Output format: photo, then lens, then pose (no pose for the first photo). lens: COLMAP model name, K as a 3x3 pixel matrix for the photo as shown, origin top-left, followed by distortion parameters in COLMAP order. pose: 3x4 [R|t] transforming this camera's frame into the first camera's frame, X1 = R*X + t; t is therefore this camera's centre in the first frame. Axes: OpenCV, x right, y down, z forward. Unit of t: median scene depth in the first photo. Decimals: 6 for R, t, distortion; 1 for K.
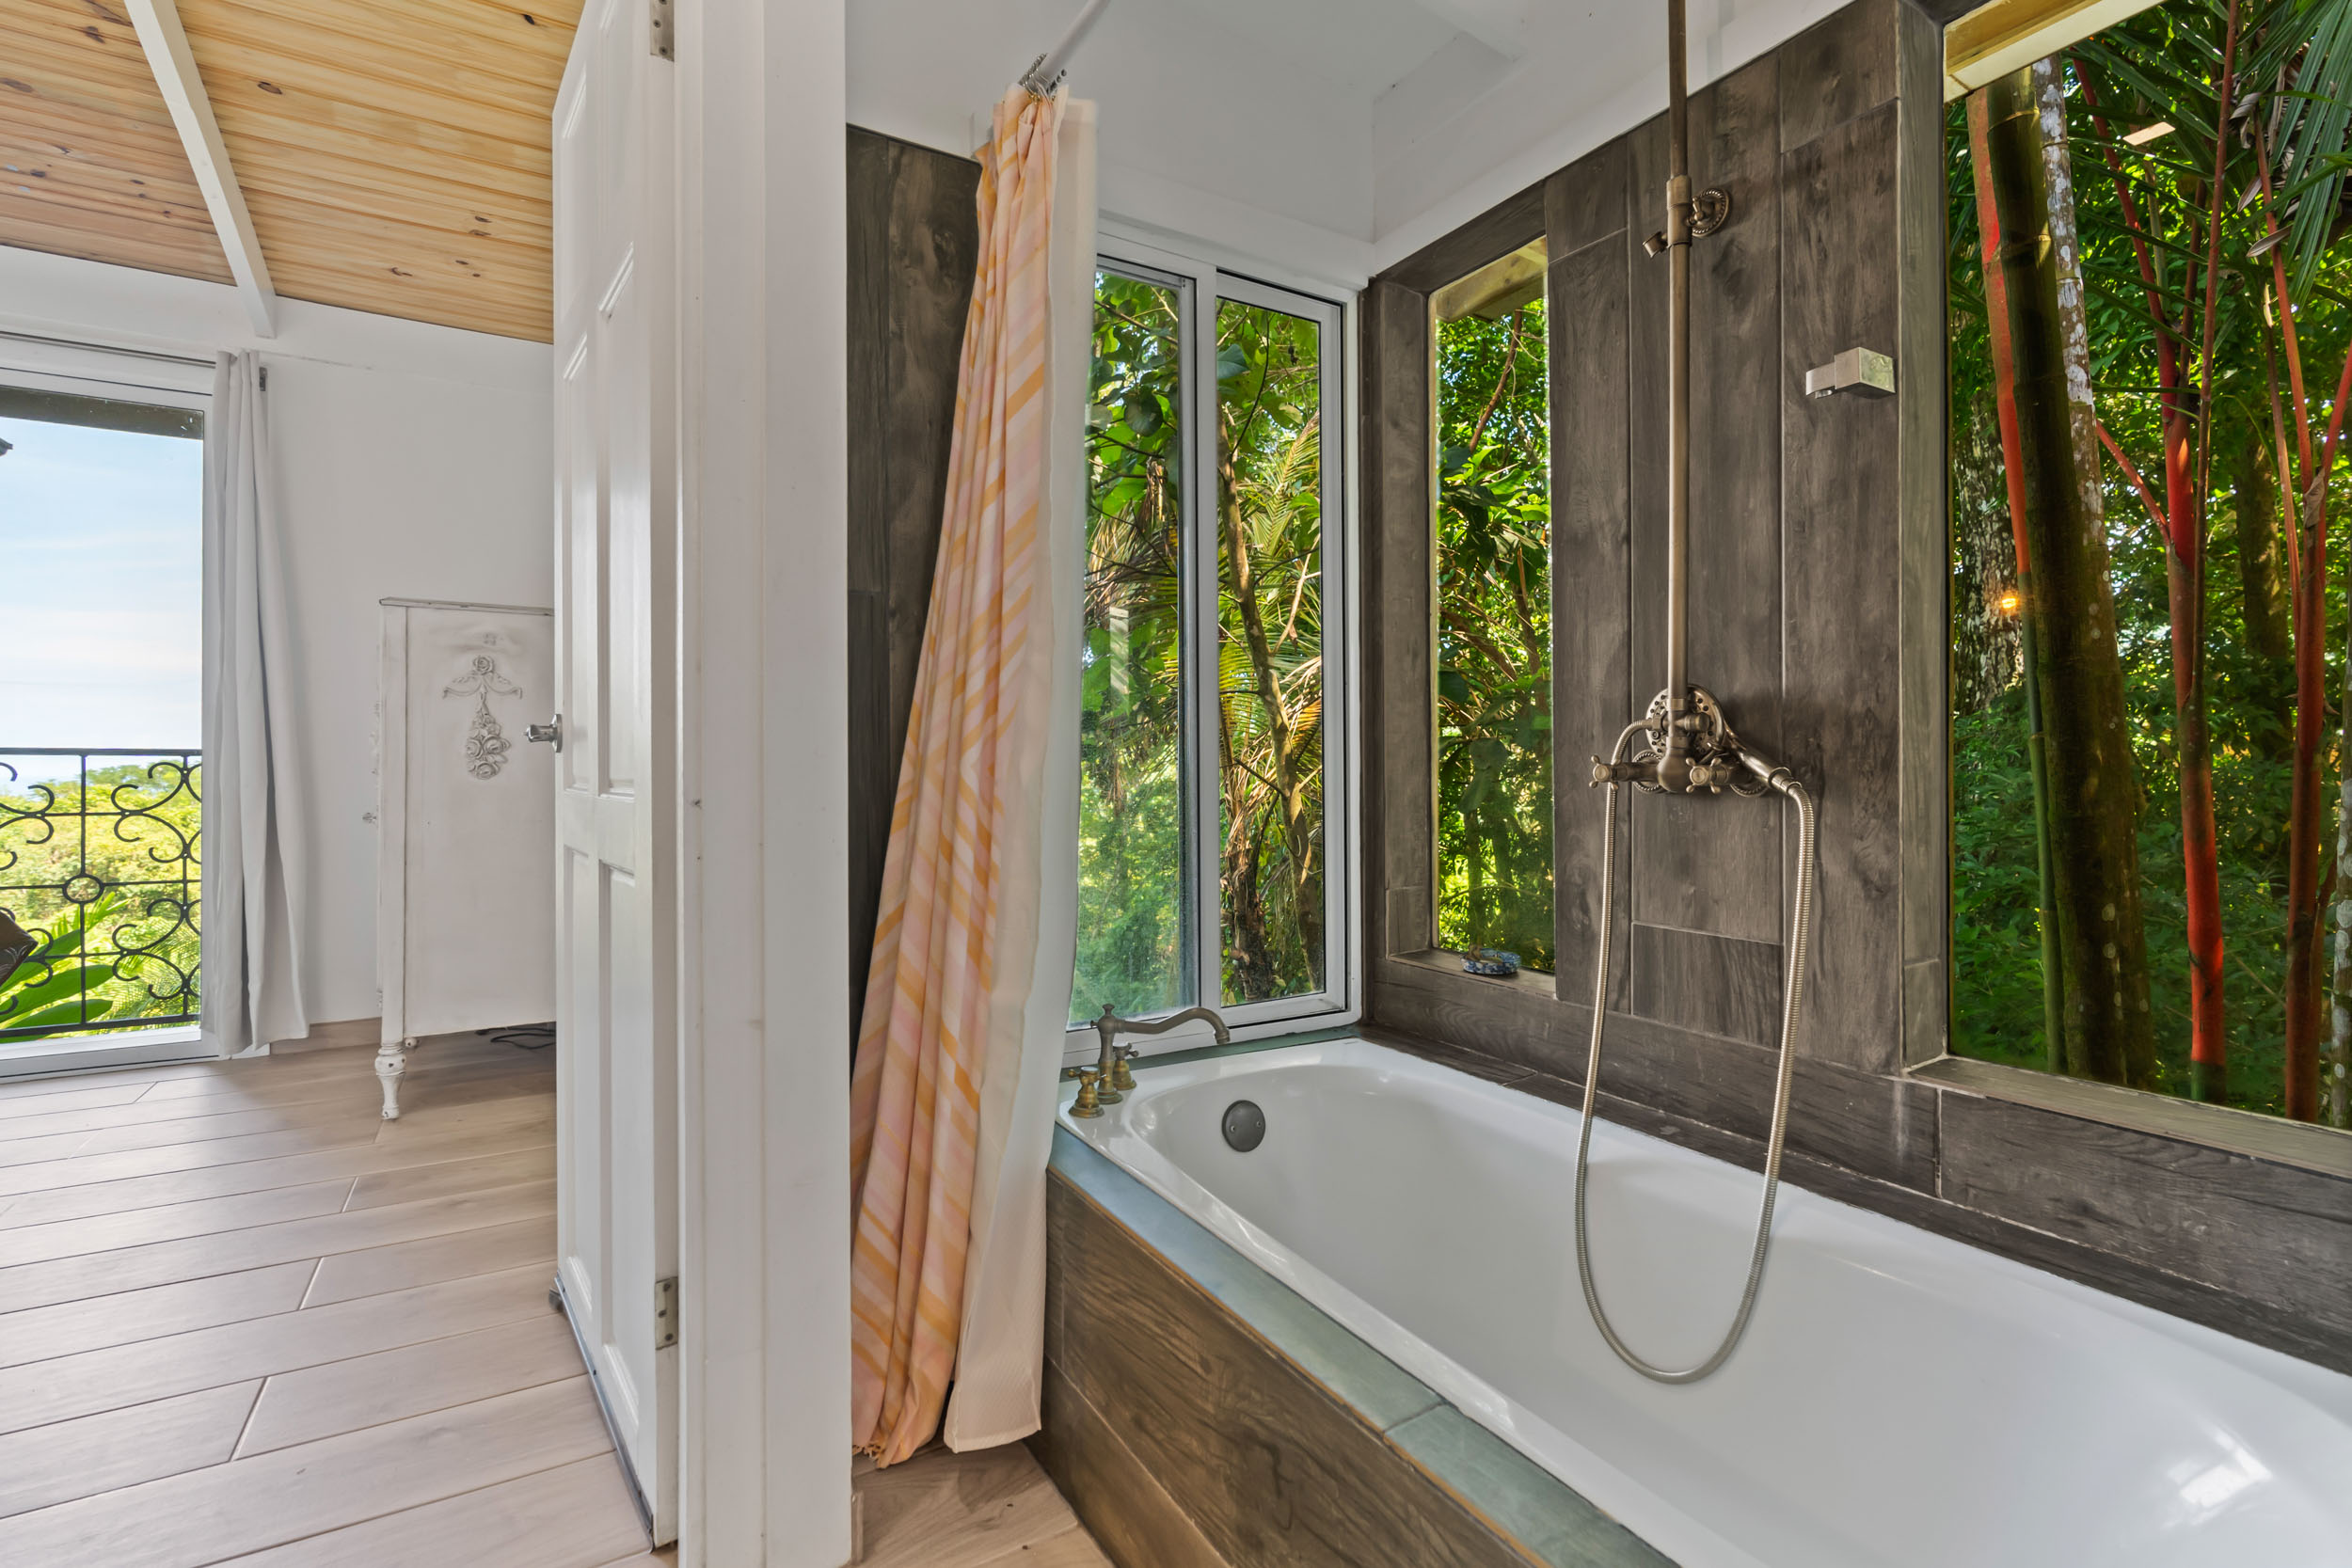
lens RADIAL K [[1081.2, 0, 1171.6], [0, 1081.2, 747.4], [0, 0, 1]] dist [0.000653, 0.001770]
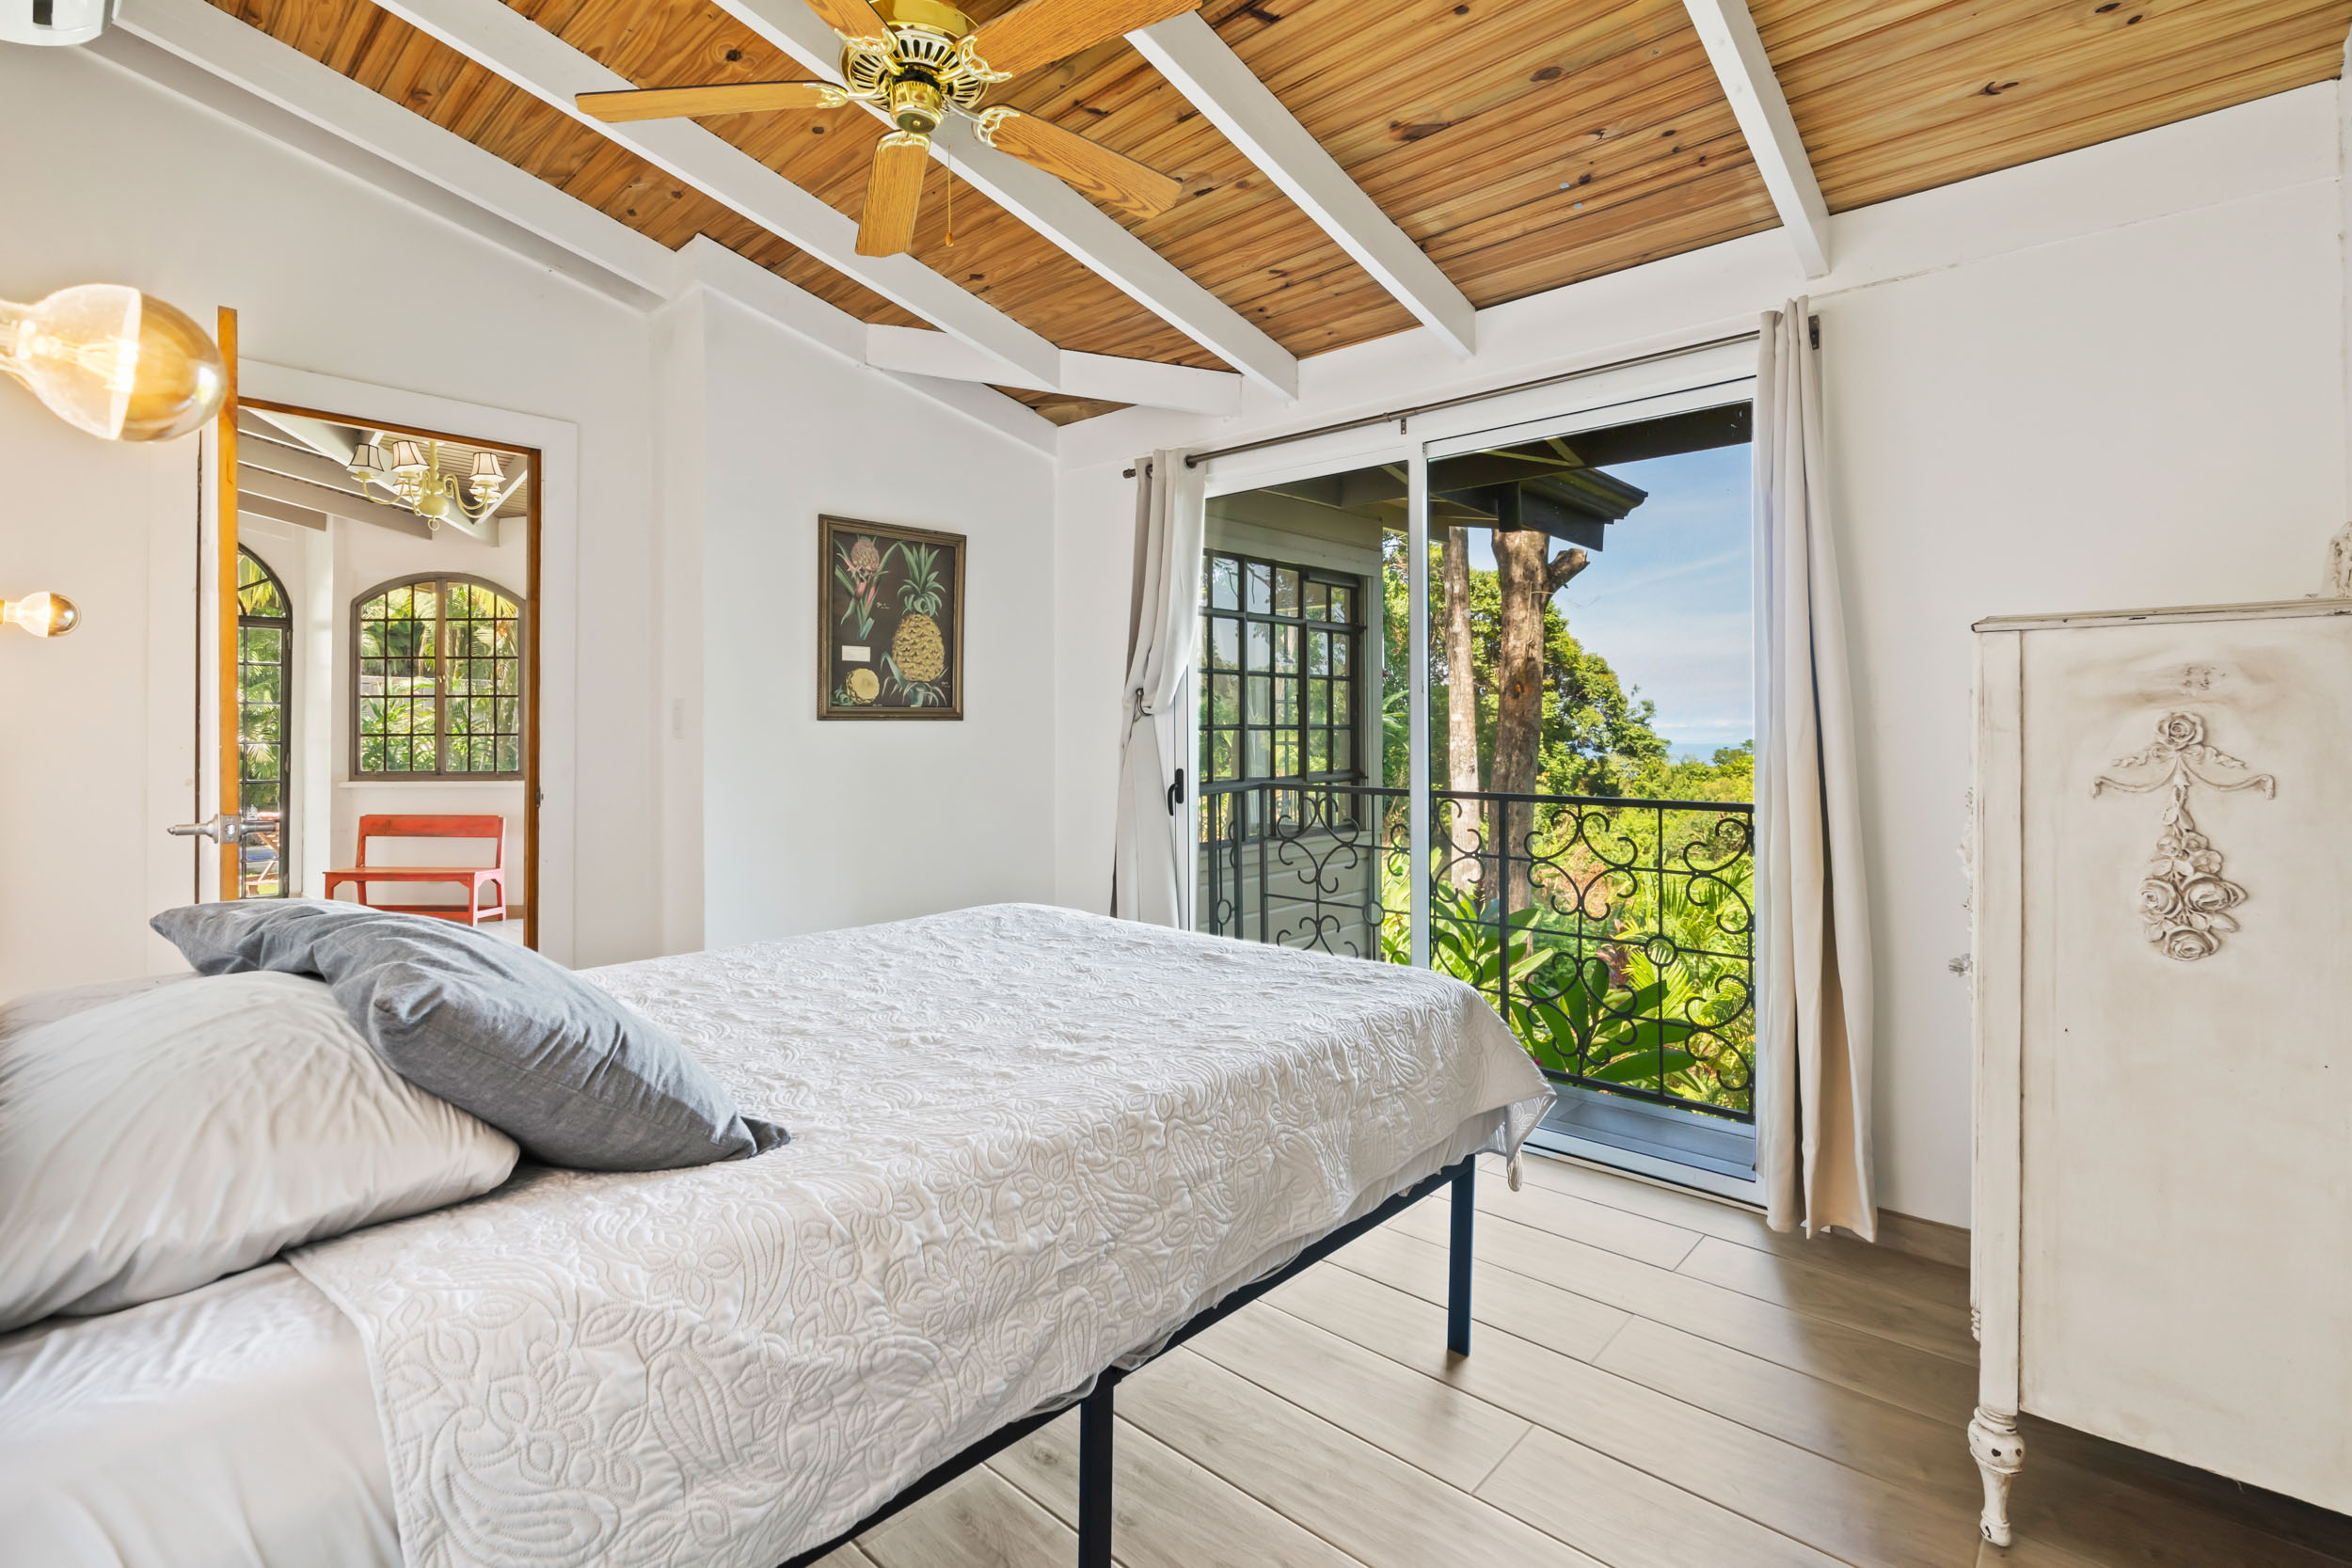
lens RADIAL K [[1081.2, 0, 1171.6], [0, 1081.2, 747.4], [0, 0, 1]] dist [0.000653, 0.001770]
pose [[0.298363, 0.006149, -0.954433, -0.296060], [0.009345, 0.999912, 0.009363, -0.077099], [0.954407, -0.011713, 0.298280, 0.403178]]
